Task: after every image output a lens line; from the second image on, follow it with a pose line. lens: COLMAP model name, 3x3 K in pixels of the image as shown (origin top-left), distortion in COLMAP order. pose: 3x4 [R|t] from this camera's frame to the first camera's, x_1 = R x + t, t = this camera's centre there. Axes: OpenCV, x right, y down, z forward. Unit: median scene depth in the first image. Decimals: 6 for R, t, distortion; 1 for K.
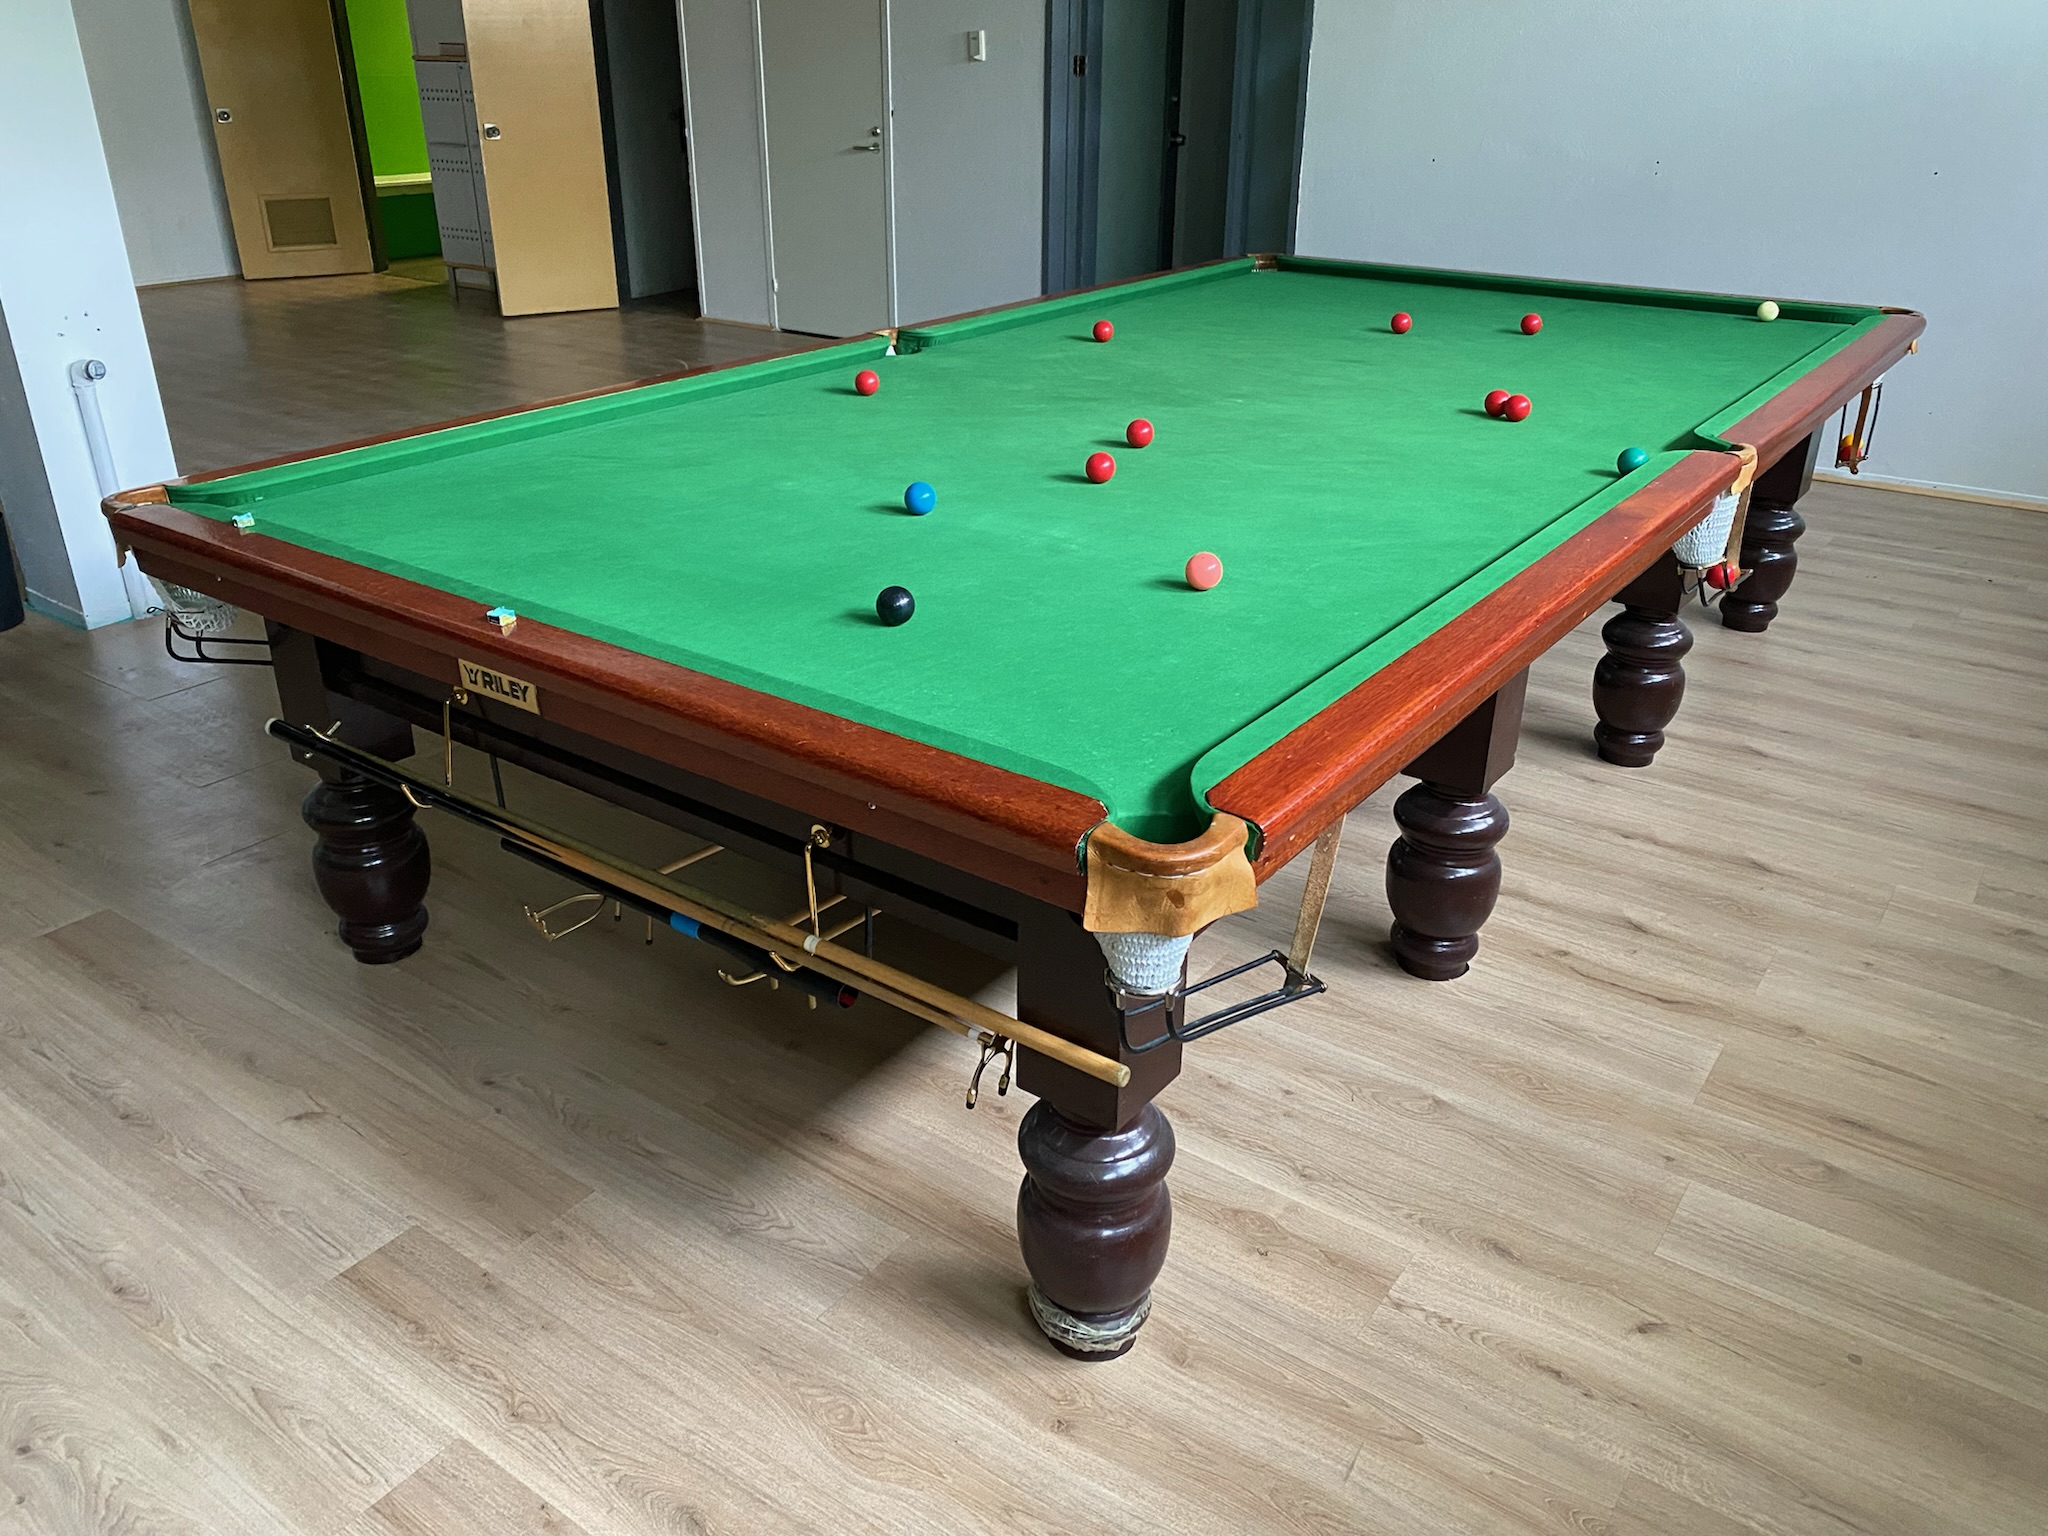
lens RADIAL K [[1559.5, 0, 1040.0], [0, 1559.5, 777.9], [0, 0, 1]] dist [0.025876, -0.035891]
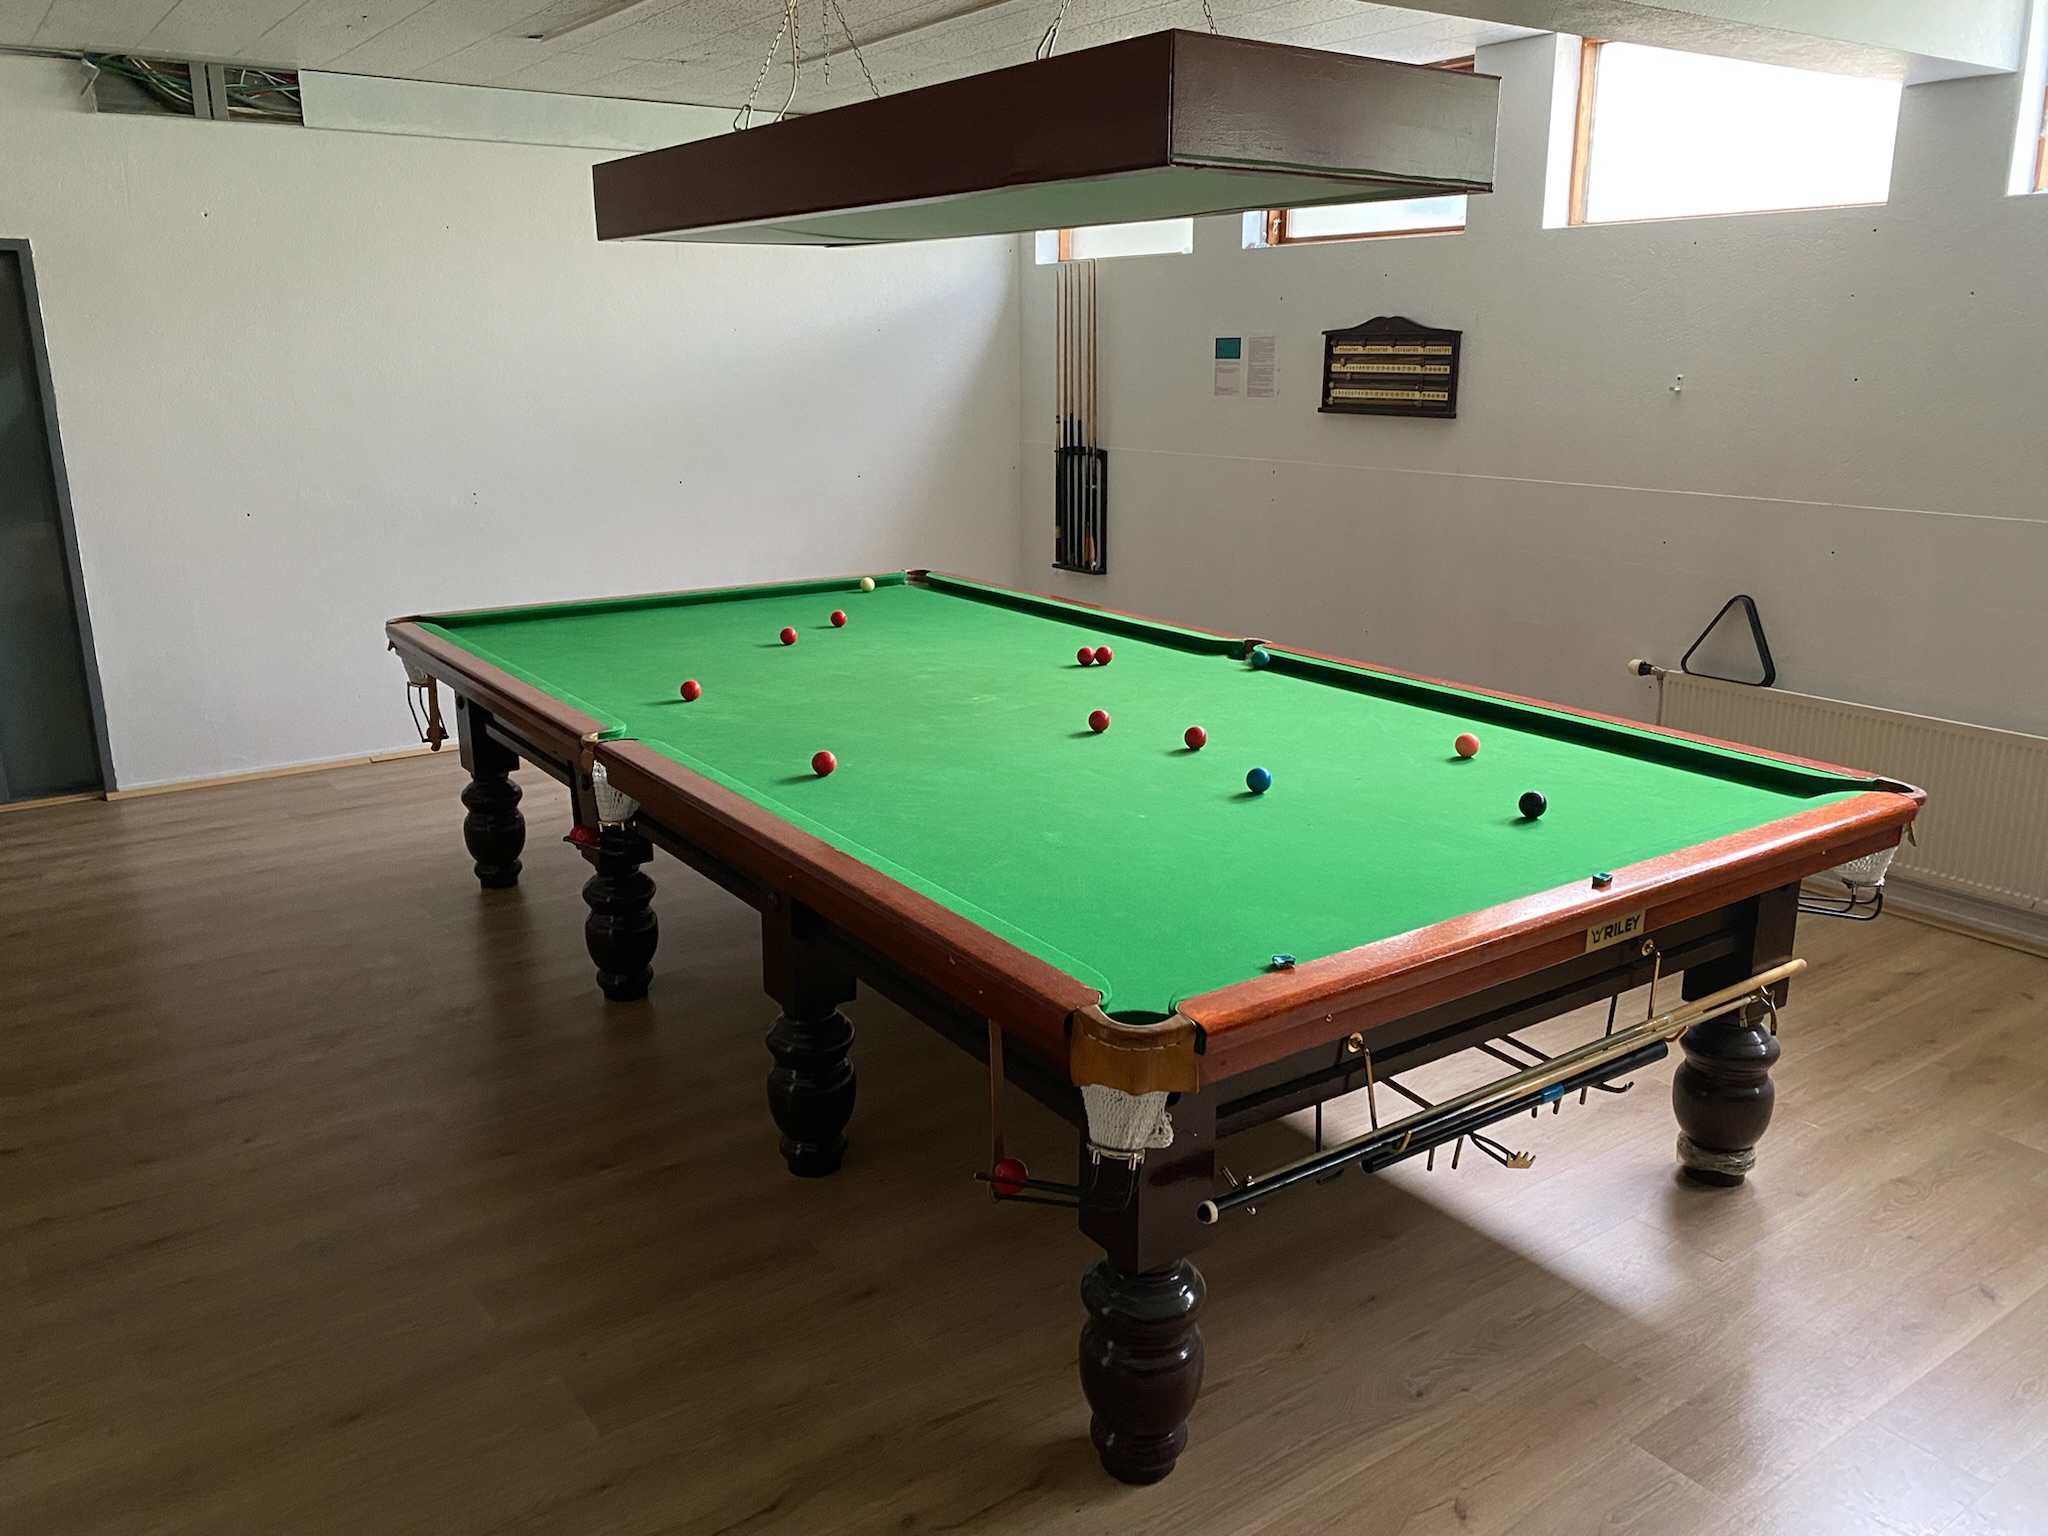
lens RADIAL K [[1559.5, 0, 1010.7], [0, 1559.5, 770.1], [0, 0, 1]] dist [0.025876, -0.035891]
pose [[0.331528, -0.252770, 0.908954, -1.198964], [0.409009, 0.906703, 0.102963, -0.374472], [-0.850177, 0.337636, 0.403982, 0.624572]]
